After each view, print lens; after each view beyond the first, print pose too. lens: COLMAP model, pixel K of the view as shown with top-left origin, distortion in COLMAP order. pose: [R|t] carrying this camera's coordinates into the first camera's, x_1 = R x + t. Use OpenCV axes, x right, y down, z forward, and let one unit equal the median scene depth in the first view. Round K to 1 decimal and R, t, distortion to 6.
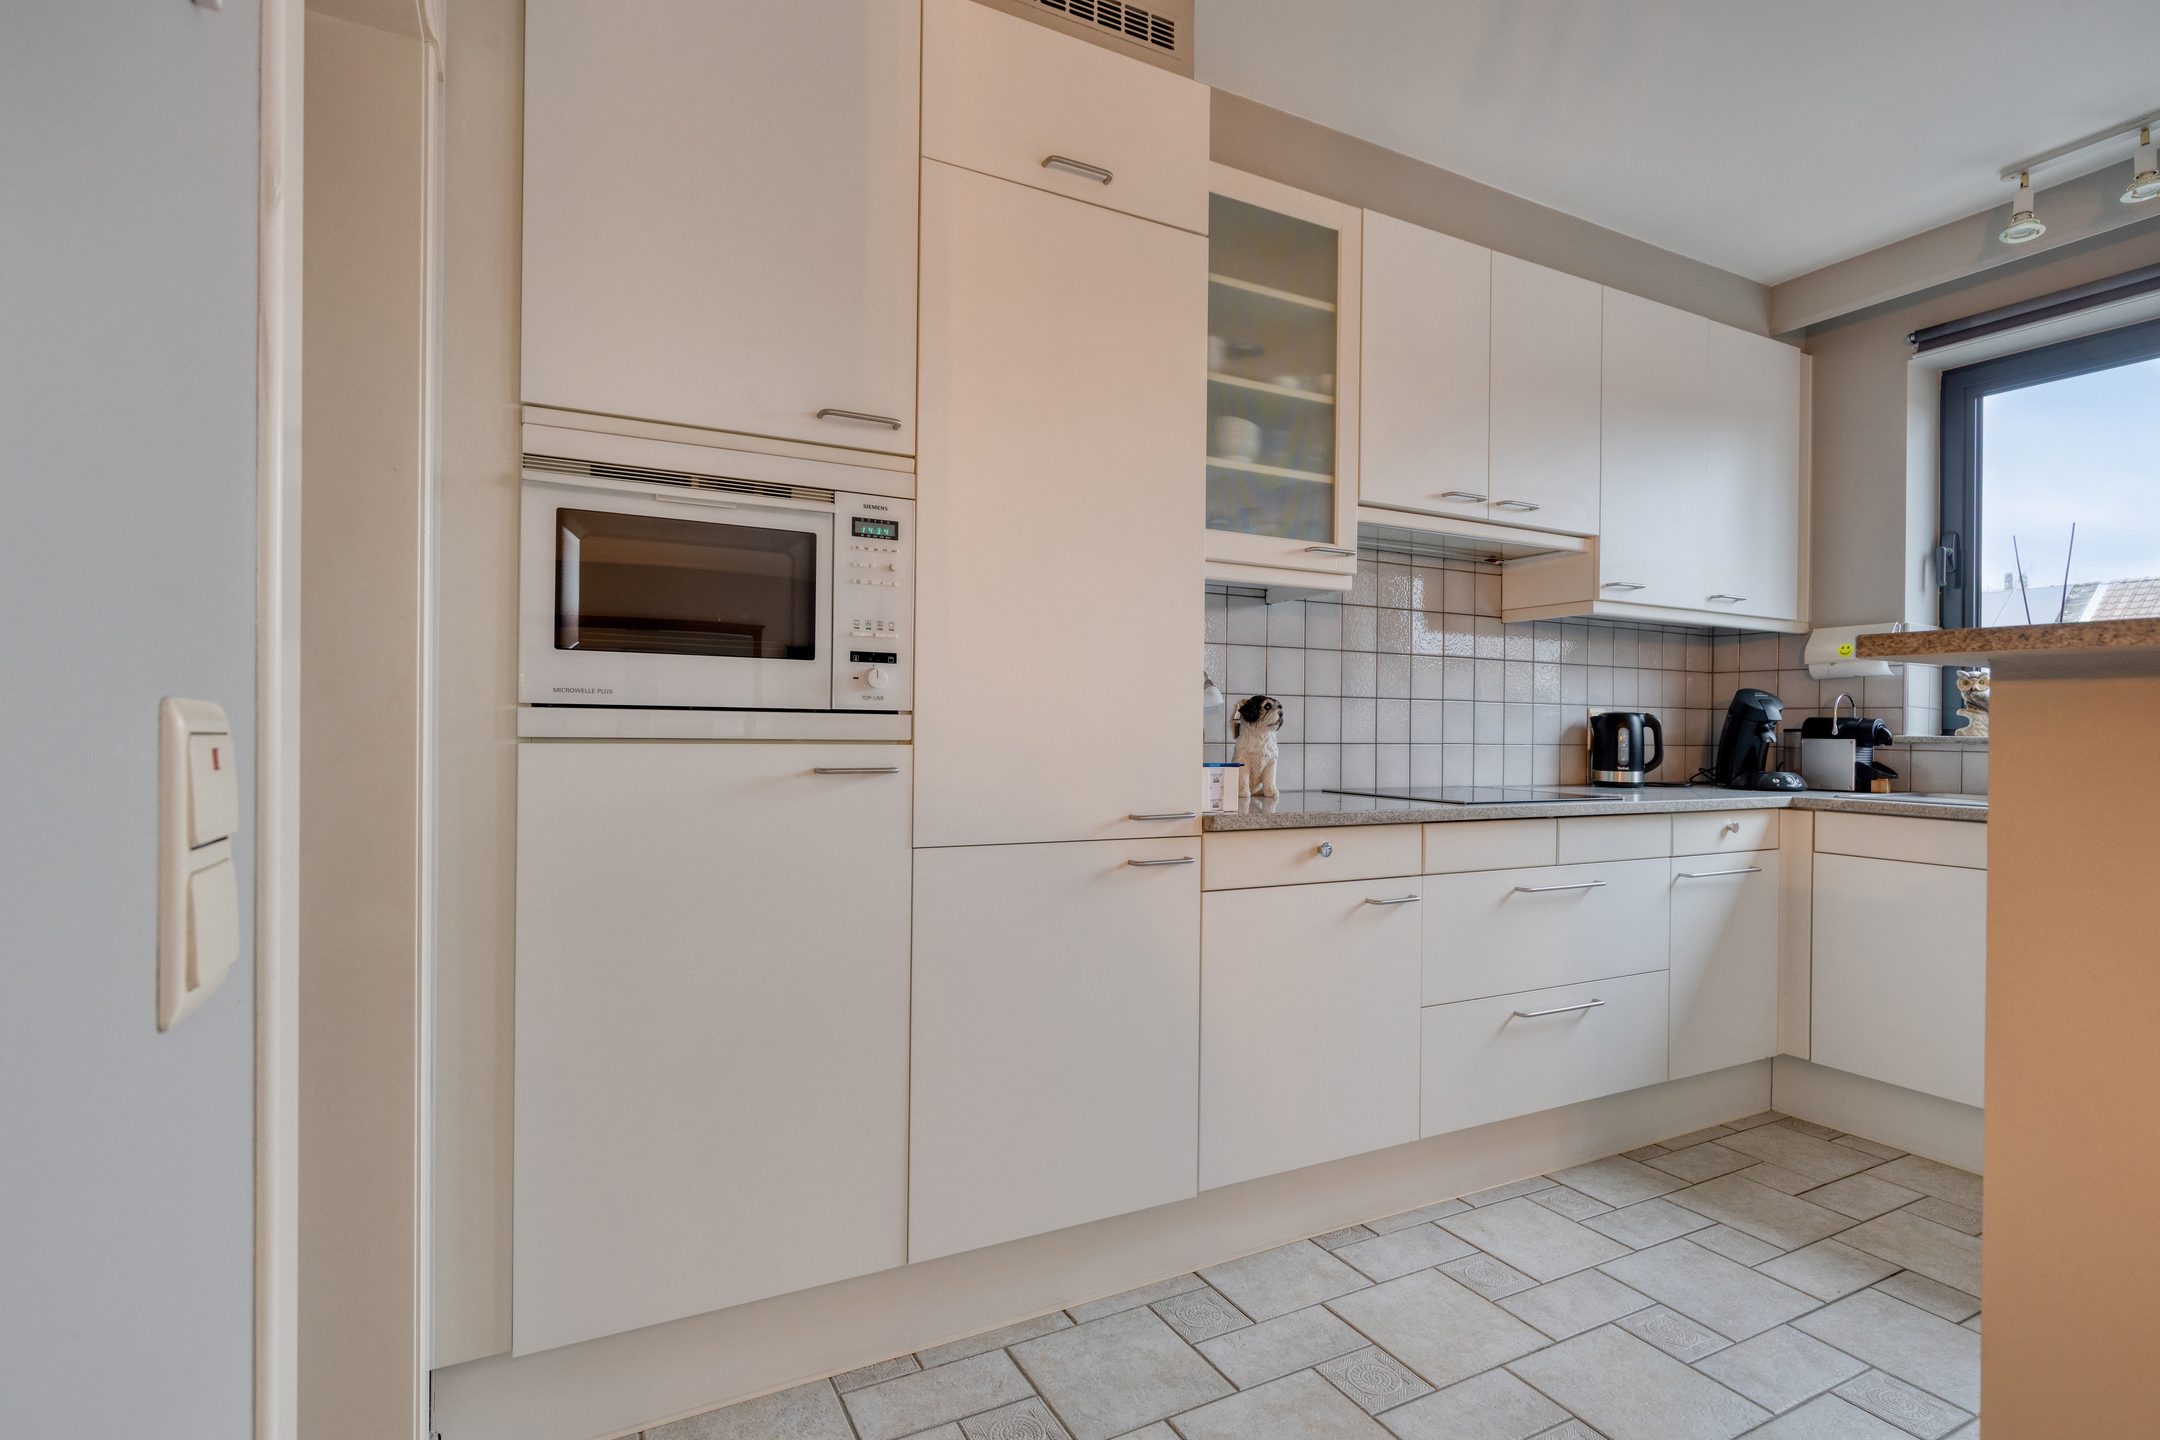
lens RADIAL K [[1044.0, 0, 1080.0], [0, 1044.0, 720.0], [0, 0, 1]] dist [-0.000764, 0.000081]
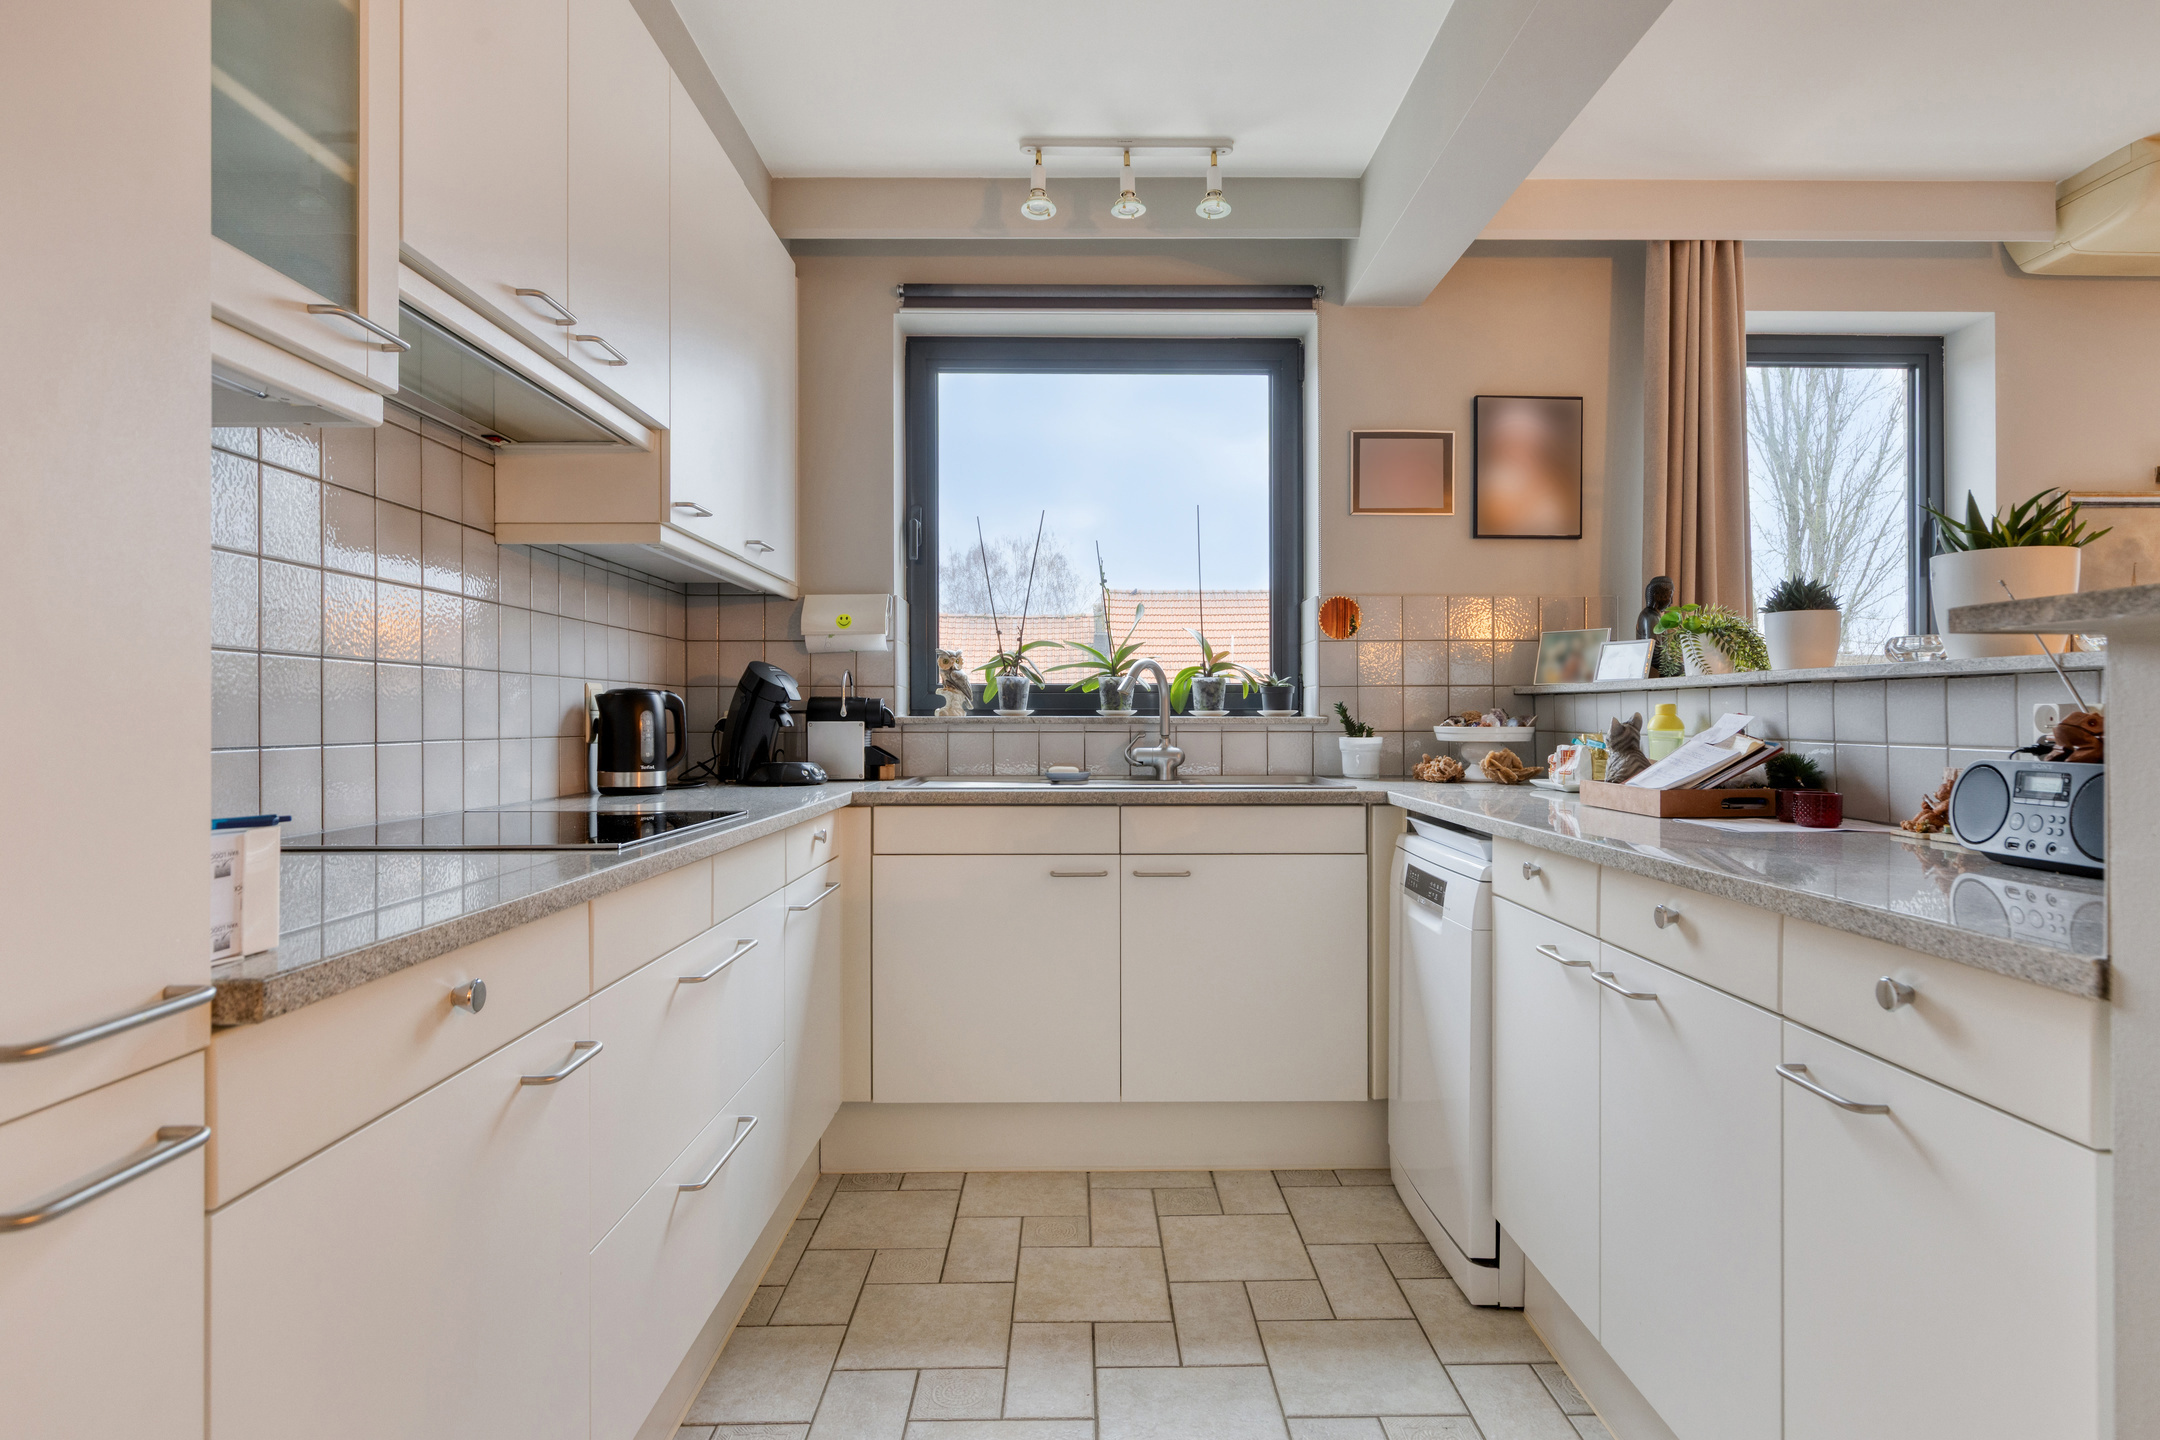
lens RADIAL K [[1172.0, 0, 1119.7], [0, 1172.0, 706.3], [0, 0, 1]] dist [0.003714, -0.000680]
pose [[0.448027, -0.005198, 0.894005, -0.054220], [0.001540, 0.999986, 0.005042, 0.000977], [-0.894019, -0.000882, 0.448028, 0.359642]]
